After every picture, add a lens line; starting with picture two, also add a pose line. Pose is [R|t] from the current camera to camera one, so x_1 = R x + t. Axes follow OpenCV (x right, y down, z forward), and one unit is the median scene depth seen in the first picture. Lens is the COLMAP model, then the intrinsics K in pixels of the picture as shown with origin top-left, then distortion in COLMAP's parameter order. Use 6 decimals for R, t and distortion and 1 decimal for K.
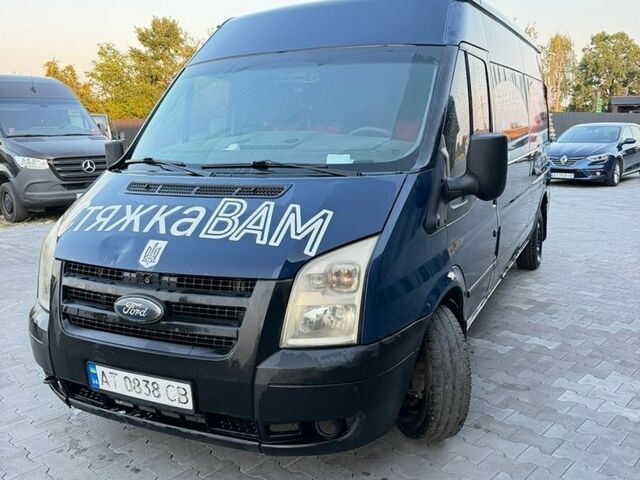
lens RADIAL K [[597.1, 0, 318.7], [0, 597.1, 239.0], [0, 0, 1]] dist [0.088475, -0.164809]
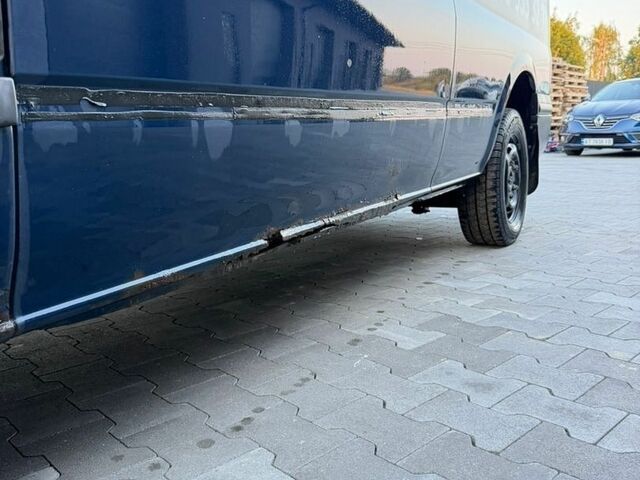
lens RADIAL K [[597.1, 0, 318.7], [0, 597.1, 239.0], [0, 0, 1]] dist [0.088475, -0.164809]
pose [[0.997937, 0.012954, -0.062875, 0.116435], [-0.013686, 0.999843, -0.011226, 0.024072], [0.062720, 0.012063, 0.997958, 0.253611]]
